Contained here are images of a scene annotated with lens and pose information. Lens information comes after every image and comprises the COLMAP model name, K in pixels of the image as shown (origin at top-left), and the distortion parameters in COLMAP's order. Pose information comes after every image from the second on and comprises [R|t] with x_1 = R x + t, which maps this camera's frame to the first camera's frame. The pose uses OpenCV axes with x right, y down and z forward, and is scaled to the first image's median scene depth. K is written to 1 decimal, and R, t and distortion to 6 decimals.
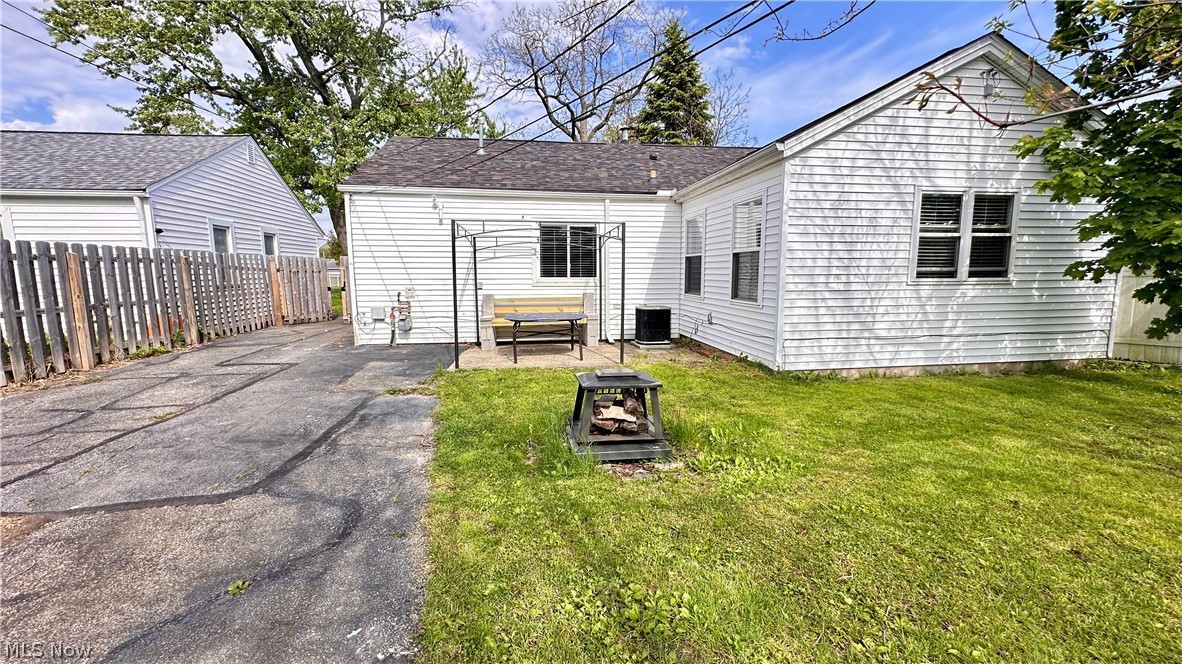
lens RADIAL K [[472.6, 0, 588.4], [0, 472.6, 336.3], [0, 0, 1]] dist [-0.003055, 0.001127]
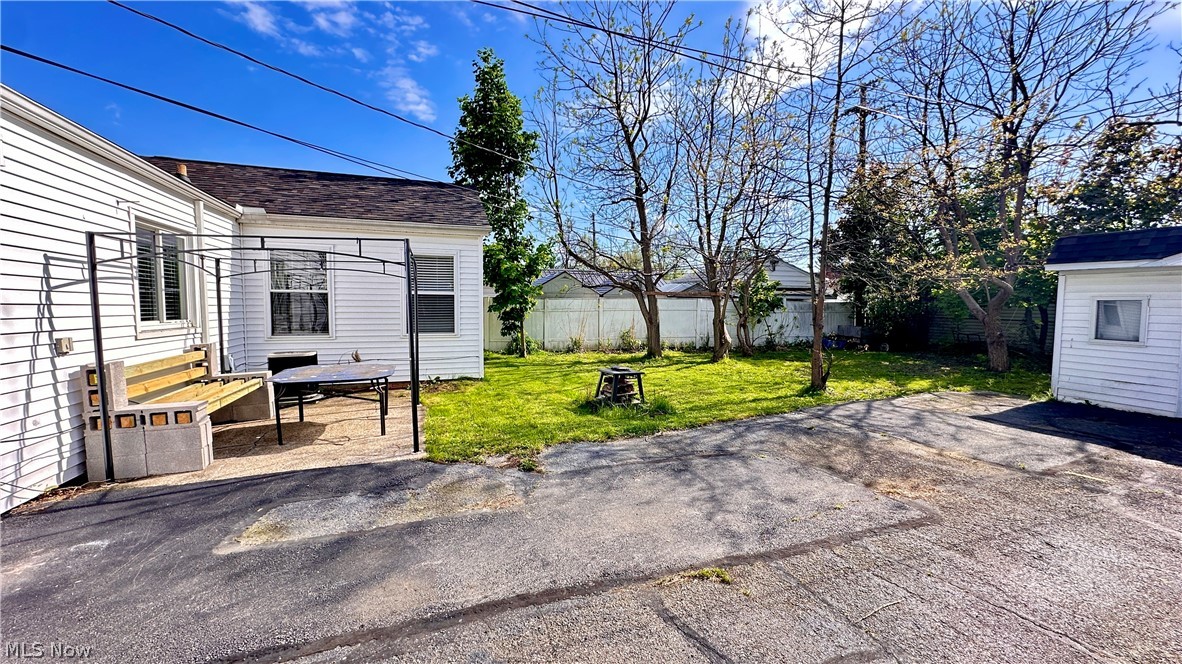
lens RADIAL K [[472.6, 0, 590.7], [0, 472.6, 331.3], [0, 0, 1]] dist [-0.003055, 0.001127]
pose [[-0.197985, -0.052615, 0.978792, -0.740644], [0.125611, 0.988963, 0.078570, -0.095952], [-0.972124, 0.138502, -0.189190, 0.635098]]
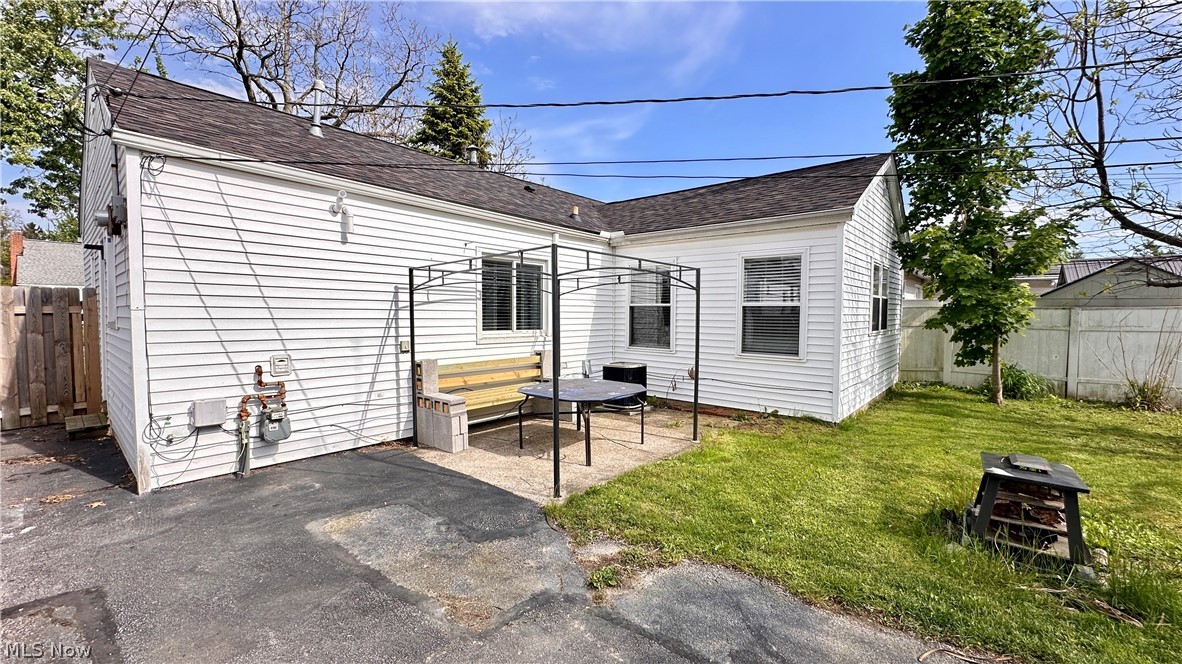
lens RADIAL K [[472.6, 0, 592.1], [0, 472.6, 337.5], [0, 0, 1]] dist [-0.003055, 0.001127]
pose [[0.750581, -0.027025, 0.660225, -0.461902], [0.079379, 0.995615, -0.049490, -0.070034], [-0.655993, 0.089554, 0.749435, 0.381893]]
